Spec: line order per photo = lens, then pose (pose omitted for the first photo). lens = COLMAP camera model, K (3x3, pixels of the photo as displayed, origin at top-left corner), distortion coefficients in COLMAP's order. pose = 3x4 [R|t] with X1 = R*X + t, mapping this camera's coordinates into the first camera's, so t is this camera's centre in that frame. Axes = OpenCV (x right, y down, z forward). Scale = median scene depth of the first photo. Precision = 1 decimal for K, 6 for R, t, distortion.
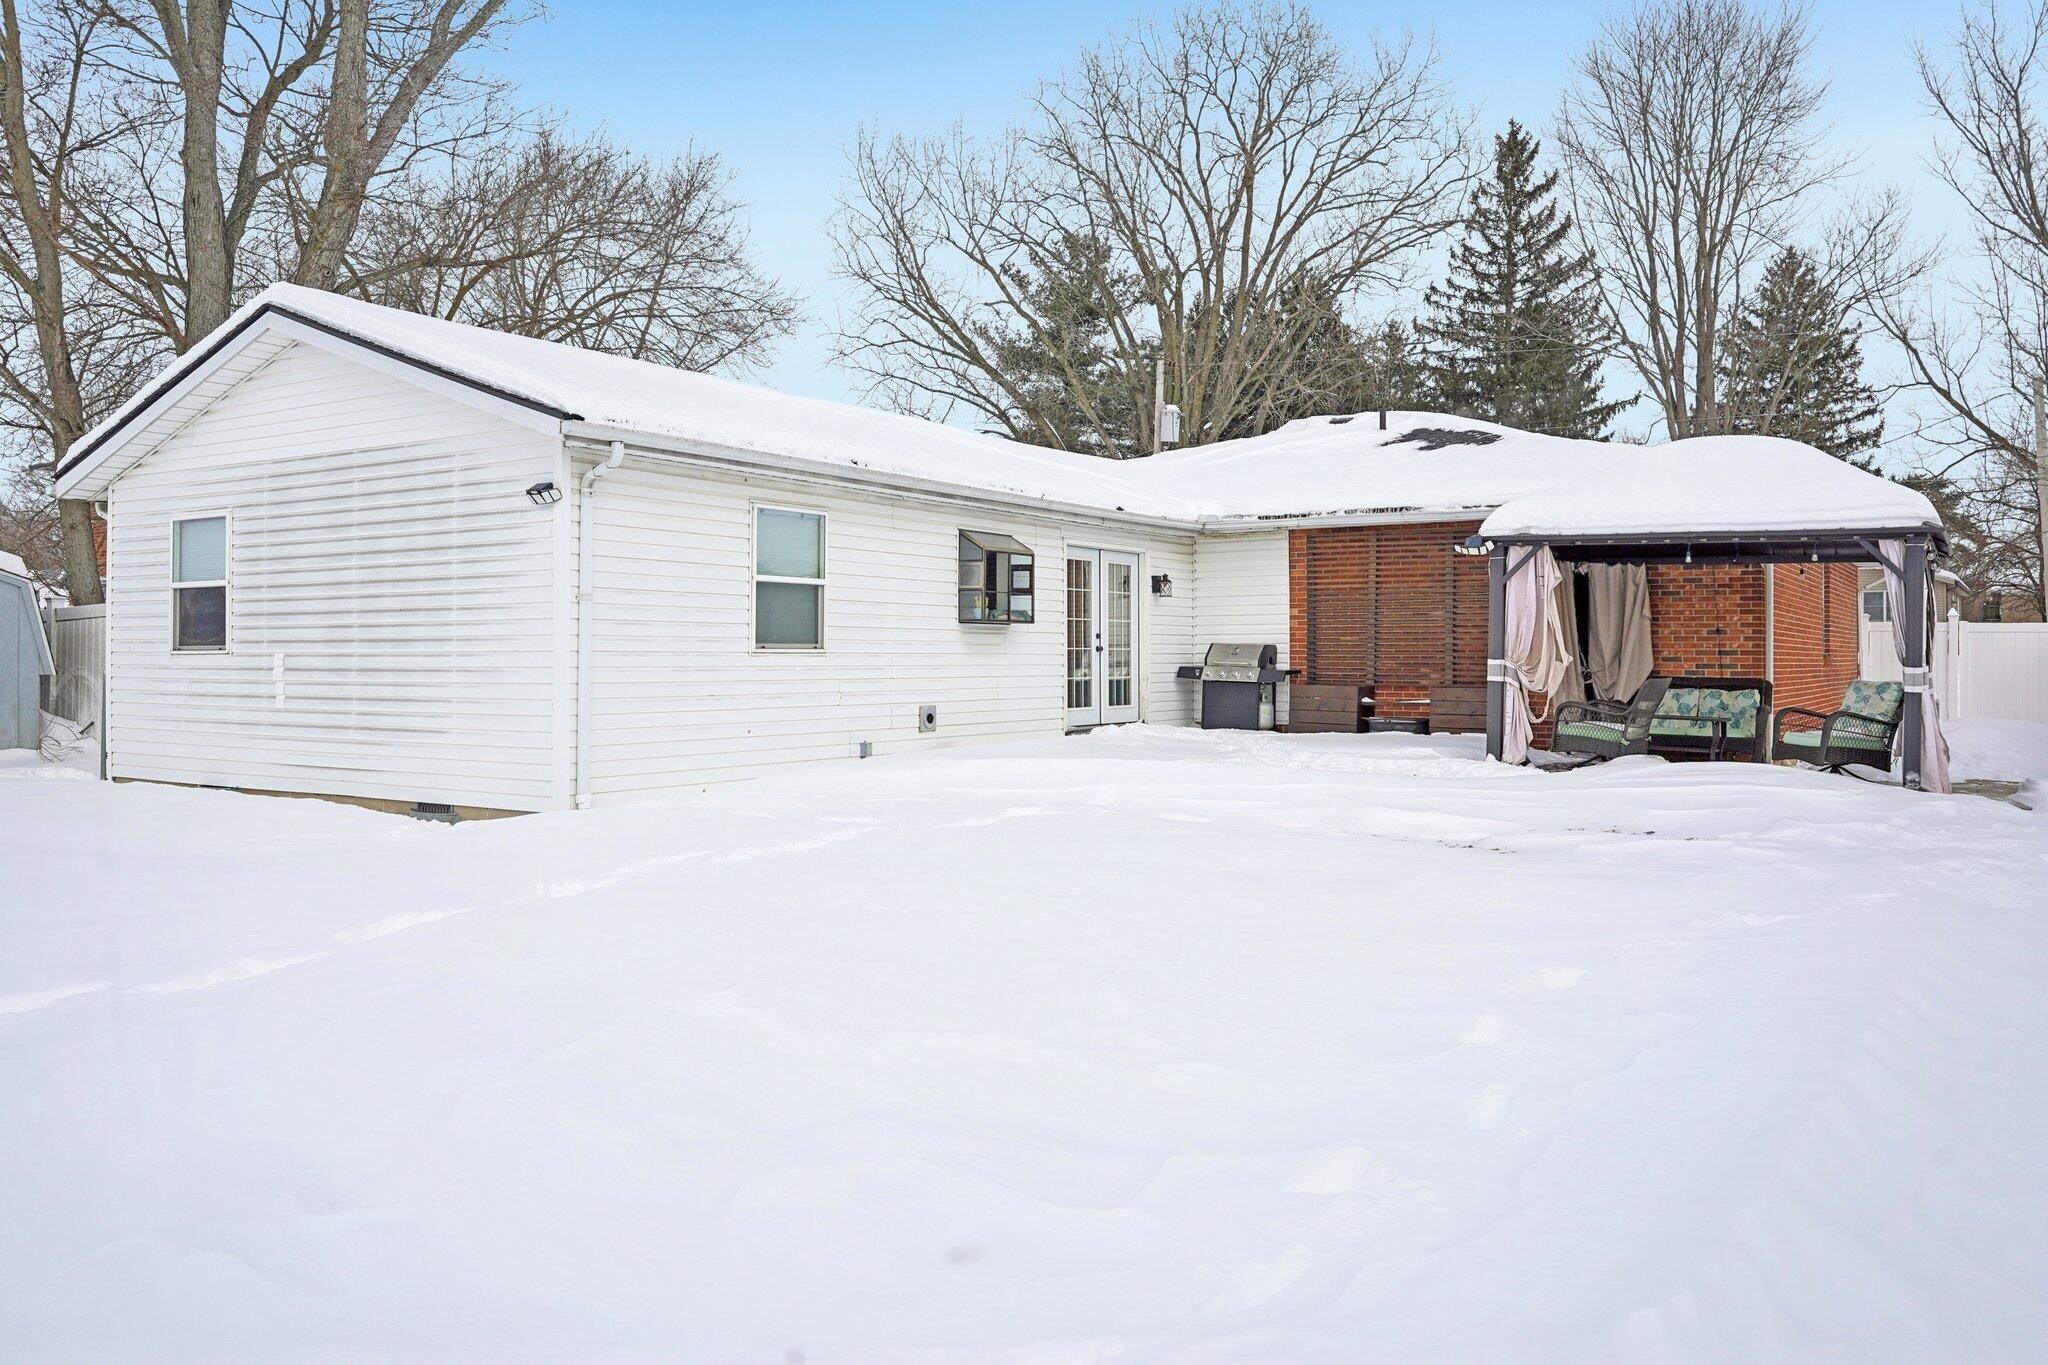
lens RADIAL K [[1547.9, 0, 1019.1], [0, 1547.9, 629.4], [0, 0, 1]] dist [0.011140, -0.000361]
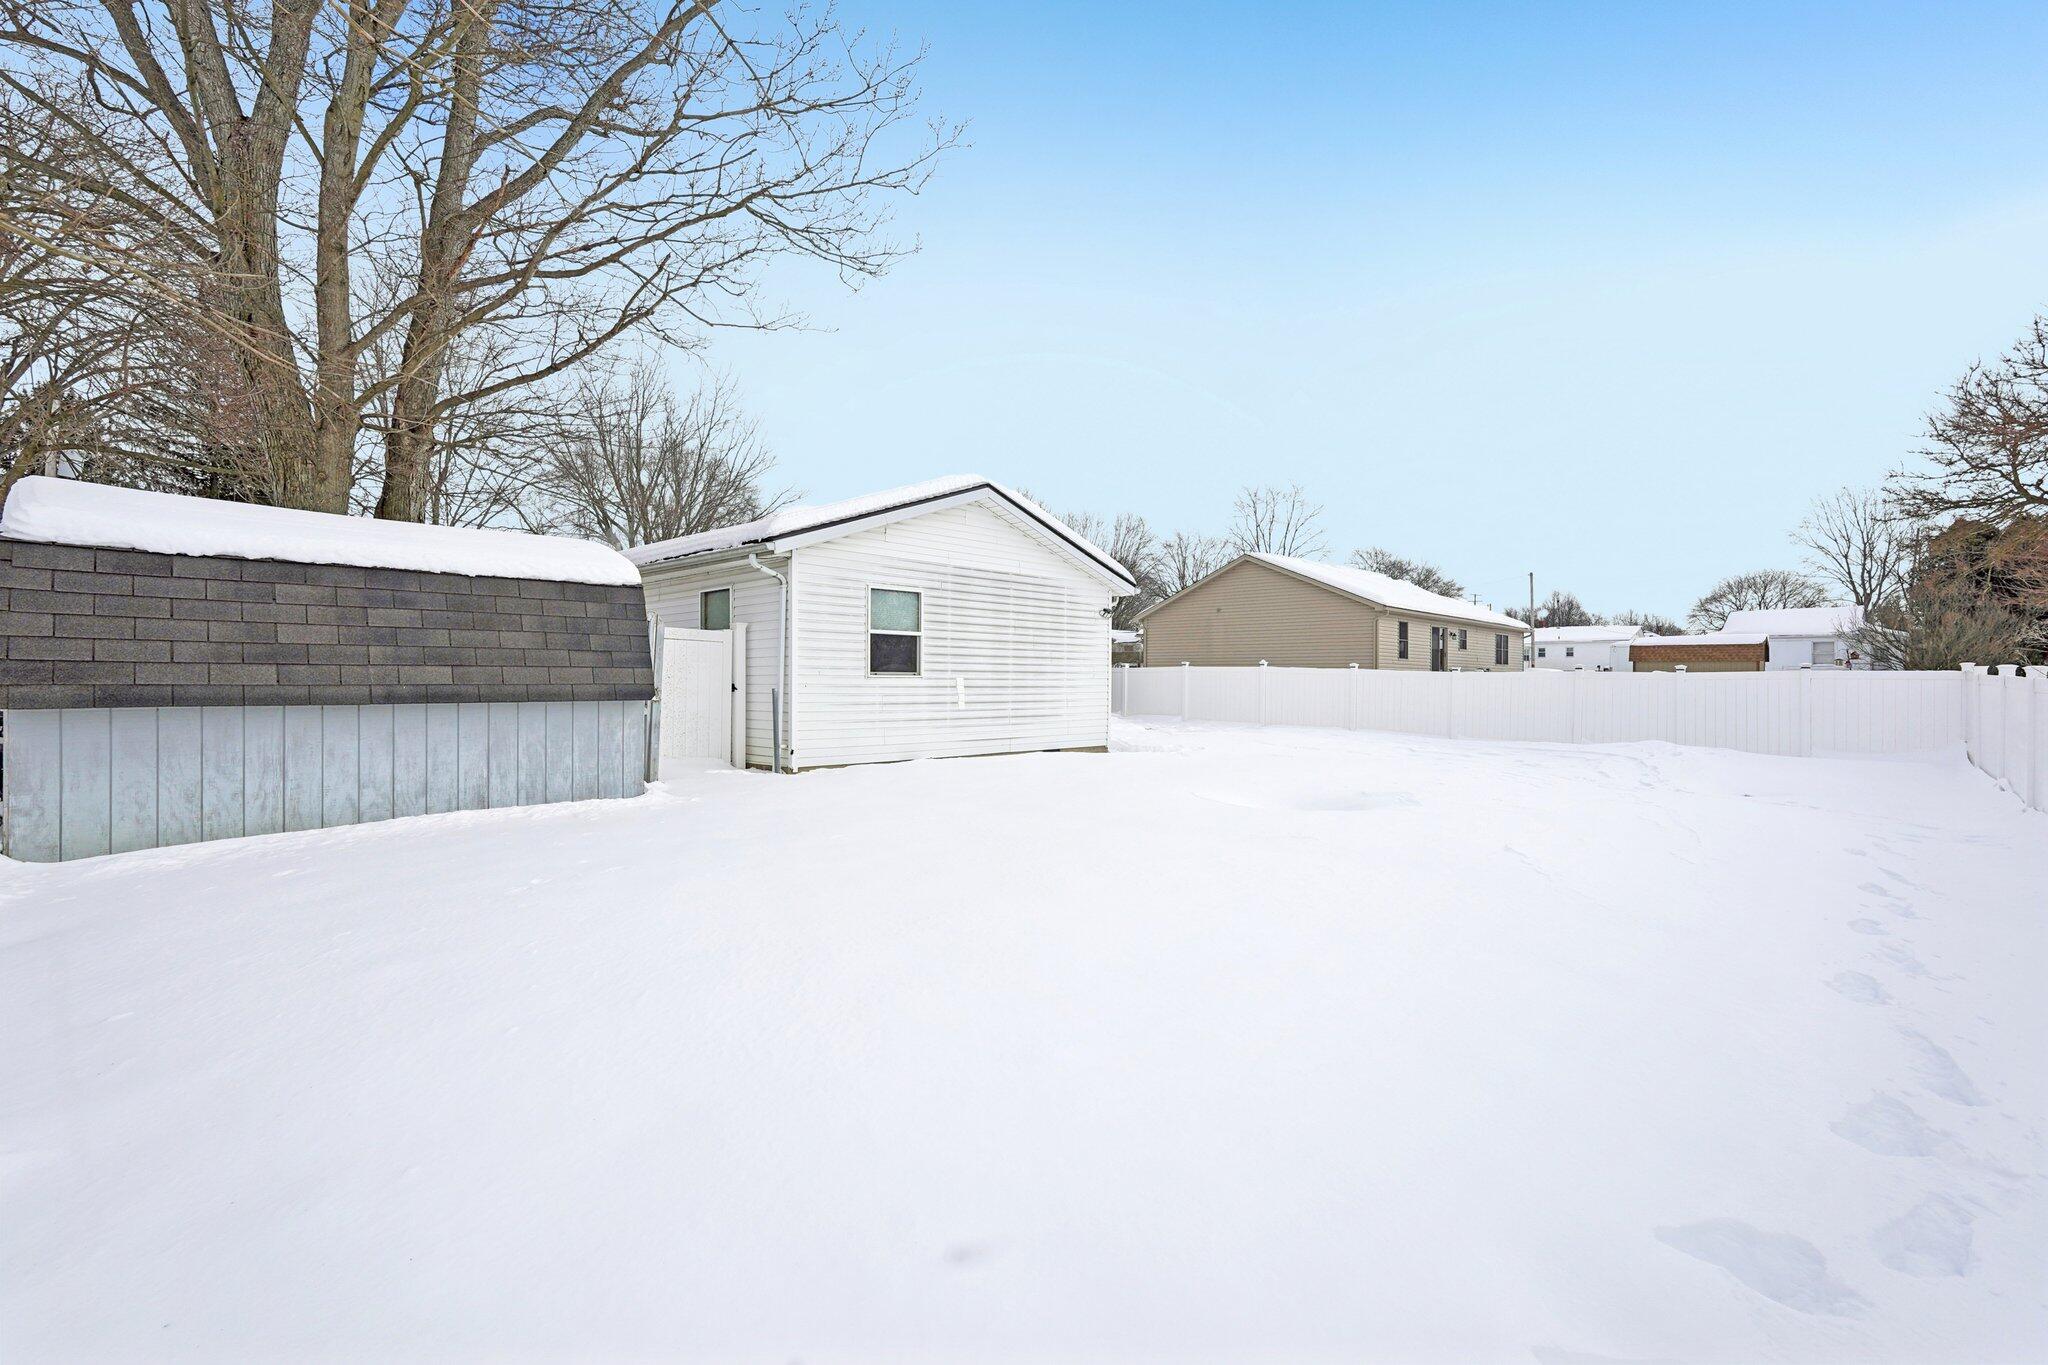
lens RADIAL K [[919.7, 0, 1020.1], [0, 919.7, 689.8], [0, 0, 1]] dist [-0.000727, 0.001822]
pose [[0.173881, -0.009888, 0.984717, -1.237318], [-0.026922, 0.999528, 0.014790, 0.009830], [-0.984399, -0.029082, 0.173533, 0.627117]]
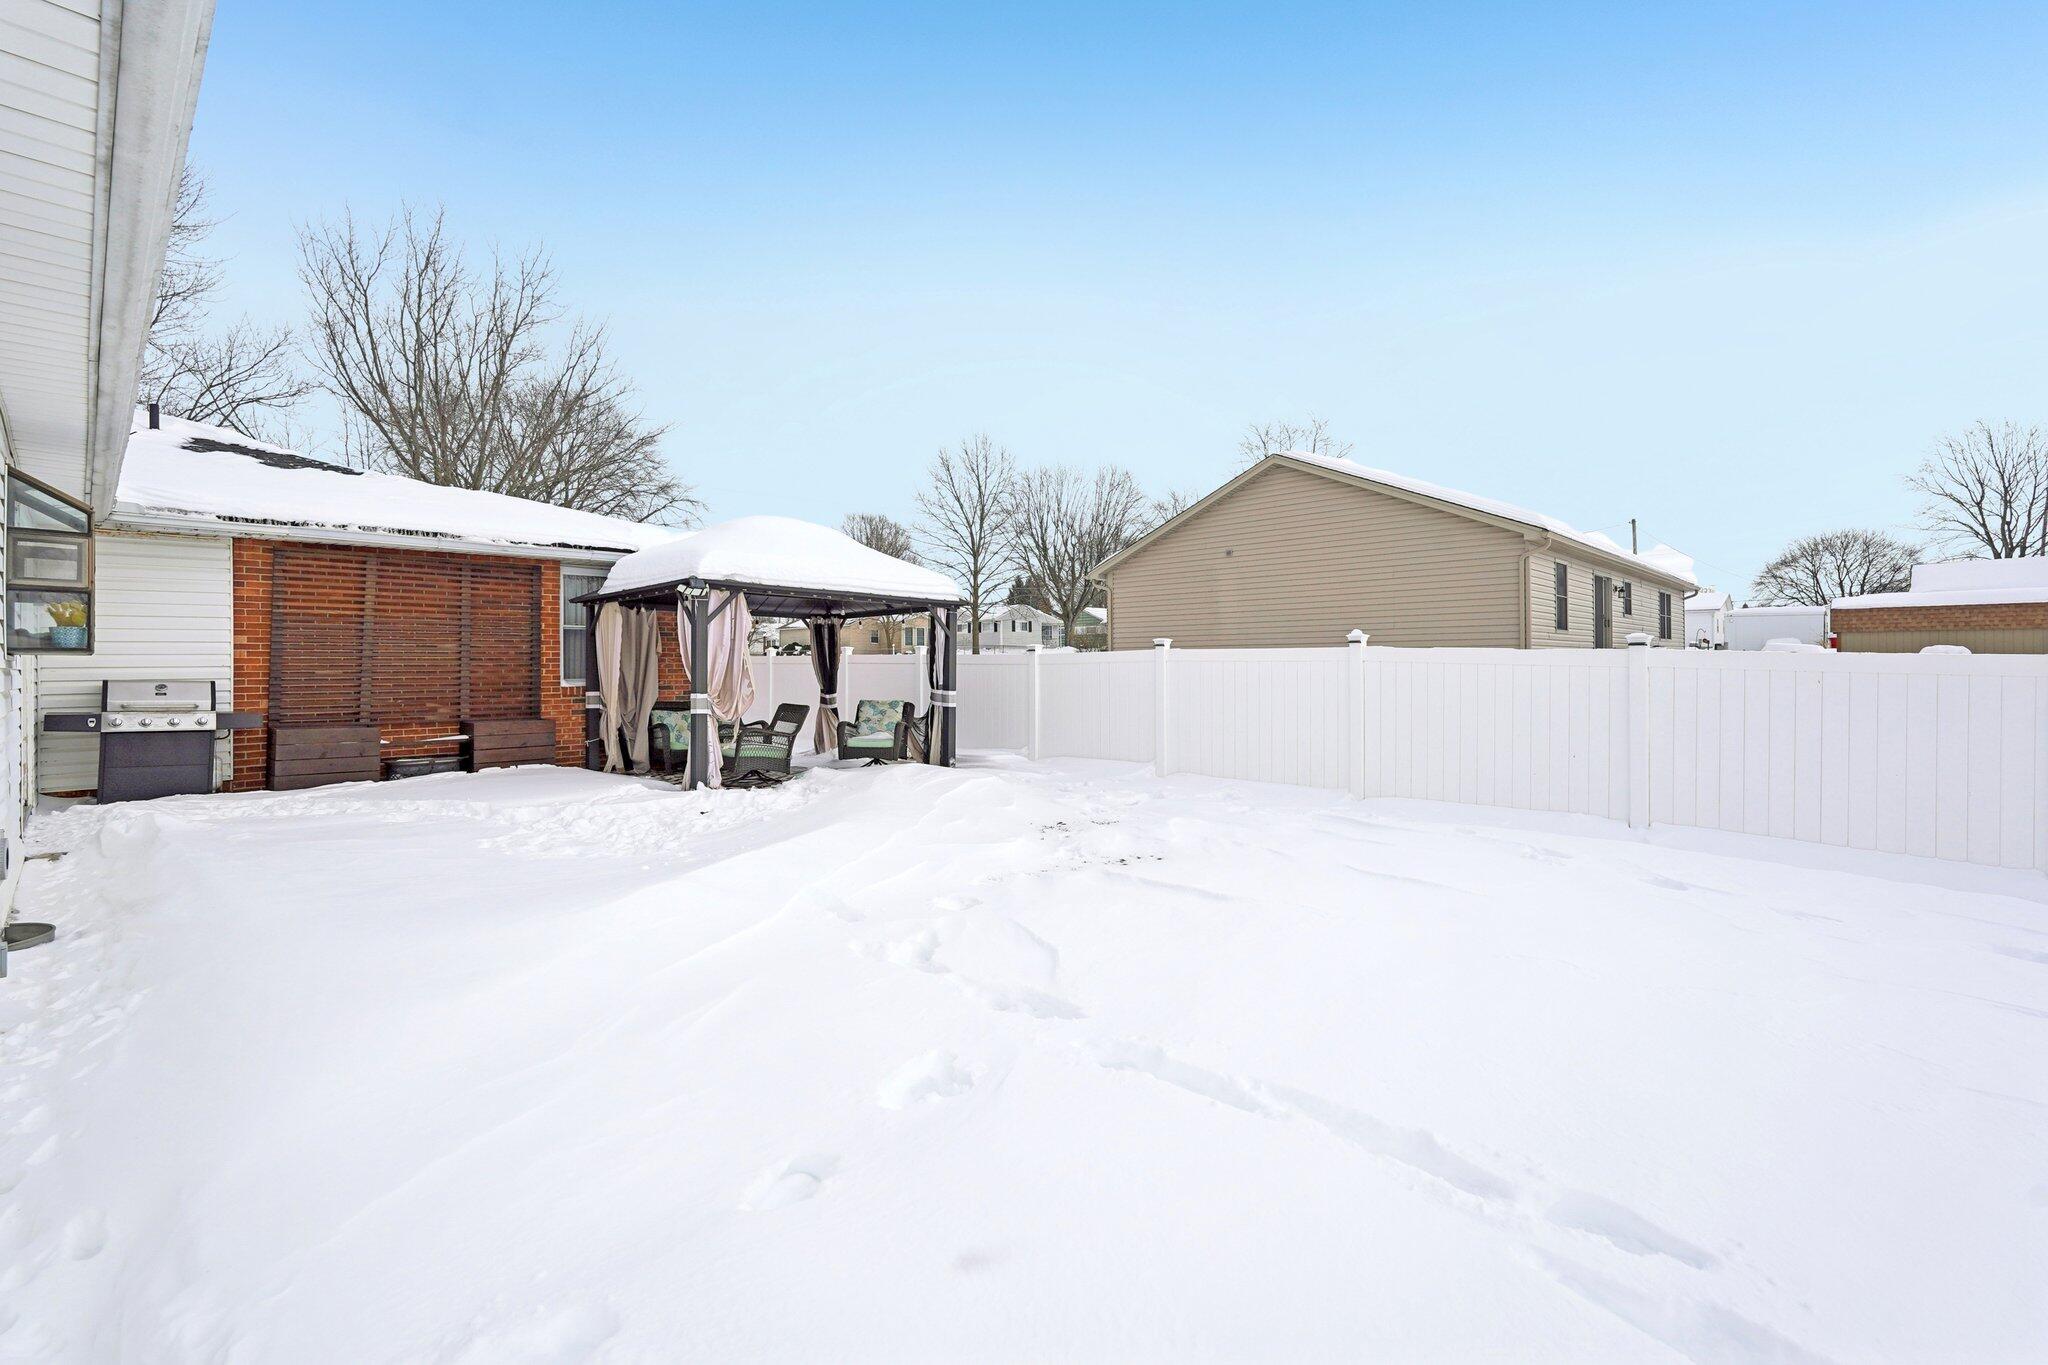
lens RADIAL K [[919.7, 0, 1020.3], [0, 919.7, 648.1], [0, 0, 1]] dist [-0.000727, 0.001822]
pose [[0.177131, 0.015964, 0.984058, -0.260963], [-0.012405, 0.999825, -0.013986, -0.005953], [-0.984109, -0.009730, 0.177298, 0.603581]]
